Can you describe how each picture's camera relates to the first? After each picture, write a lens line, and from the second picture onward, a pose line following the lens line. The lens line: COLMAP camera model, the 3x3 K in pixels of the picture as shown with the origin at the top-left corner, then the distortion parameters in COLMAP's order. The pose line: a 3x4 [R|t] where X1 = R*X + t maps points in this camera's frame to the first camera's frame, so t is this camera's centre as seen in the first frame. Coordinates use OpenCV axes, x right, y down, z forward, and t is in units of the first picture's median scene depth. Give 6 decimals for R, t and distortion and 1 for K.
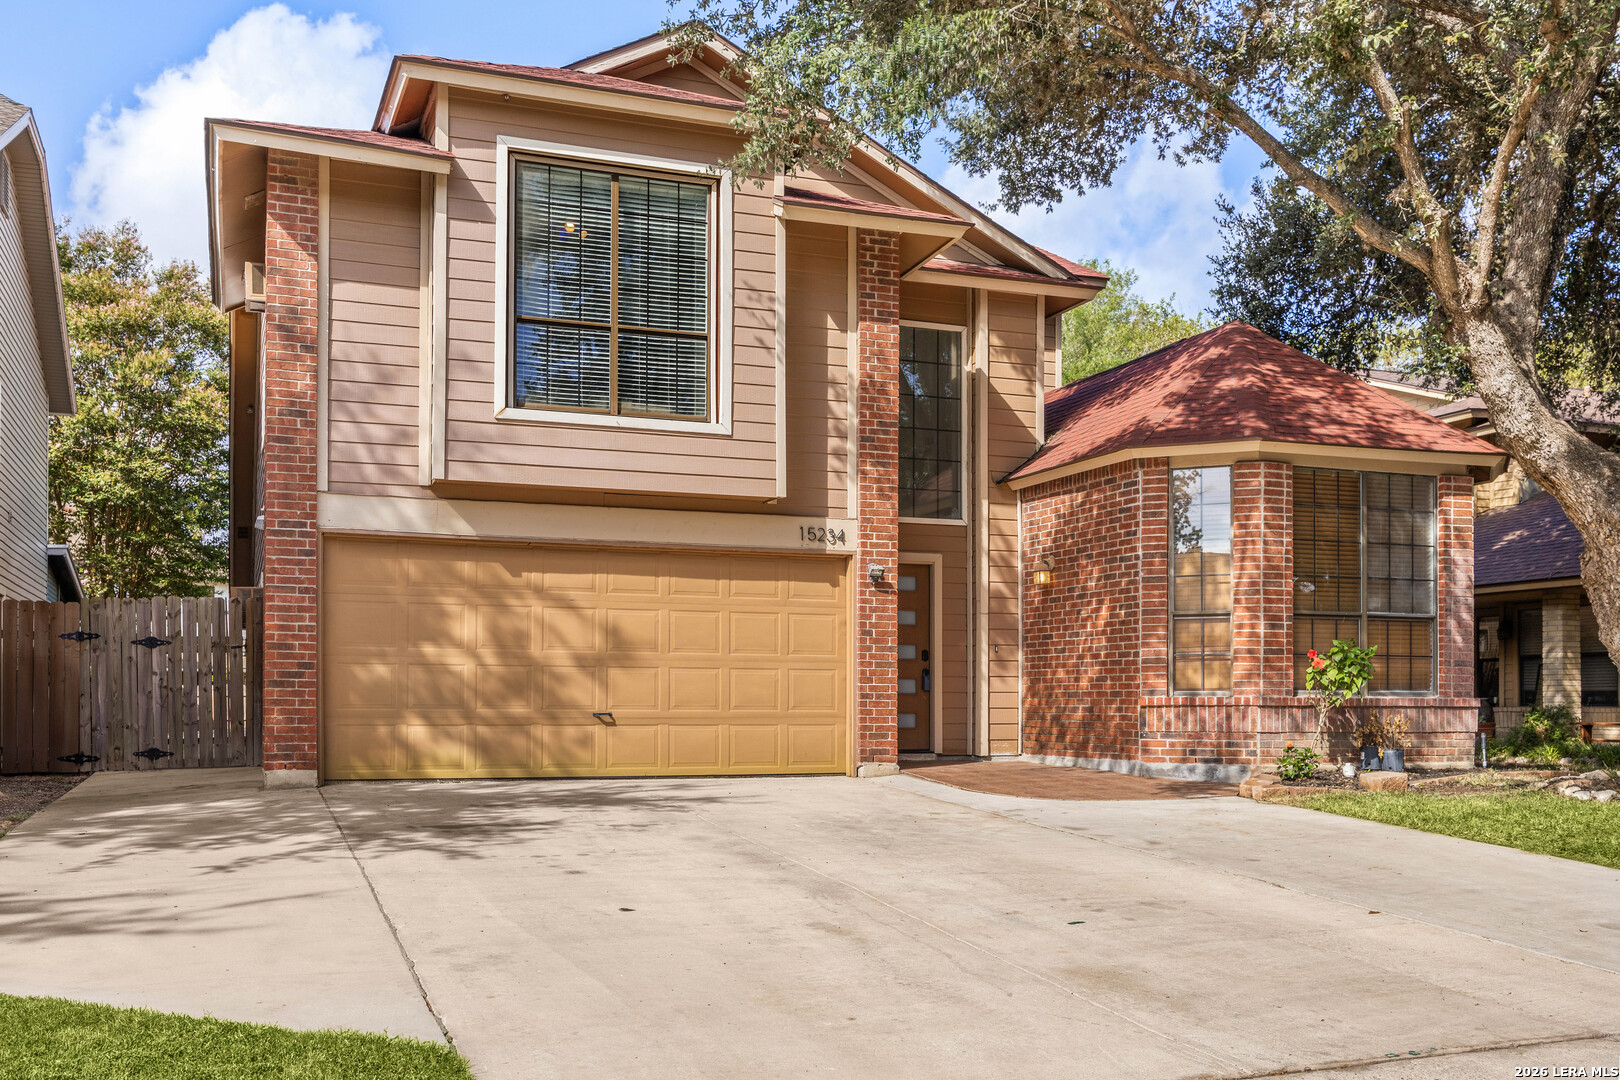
lens RADIAL K [[1518.2, 0, 810.1], [0, 1518.2, 545.9], [0, 0, 1]] dist [0.008952, 0.000000]
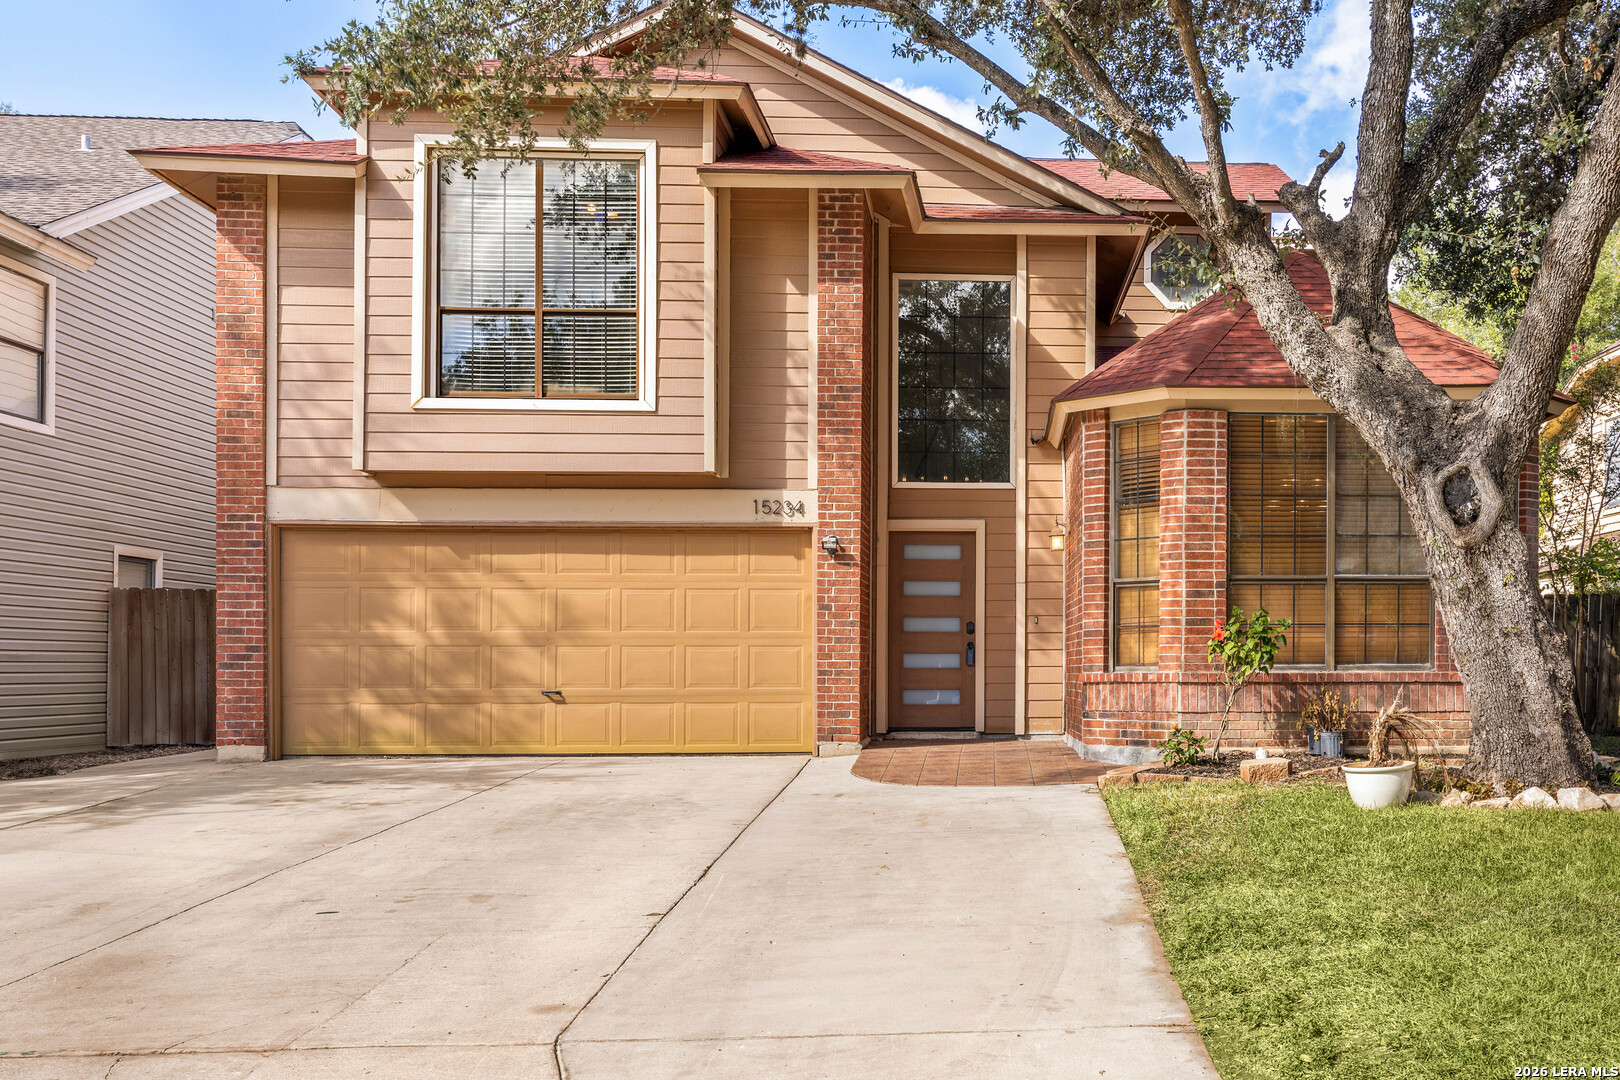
lens RADIAL K [[1571.1, 0, 809.9], [0, 1571.1, 535.3], [0, 0, 1]] dist [0.018089, 0.000000]
pose [[0.956248, -0.030685, -0.290944, 0.340376], [0.035455, 0.999309, 0.011136, 0.000166], [0.290401, -0.020964, 0.956675, 0.045861]]
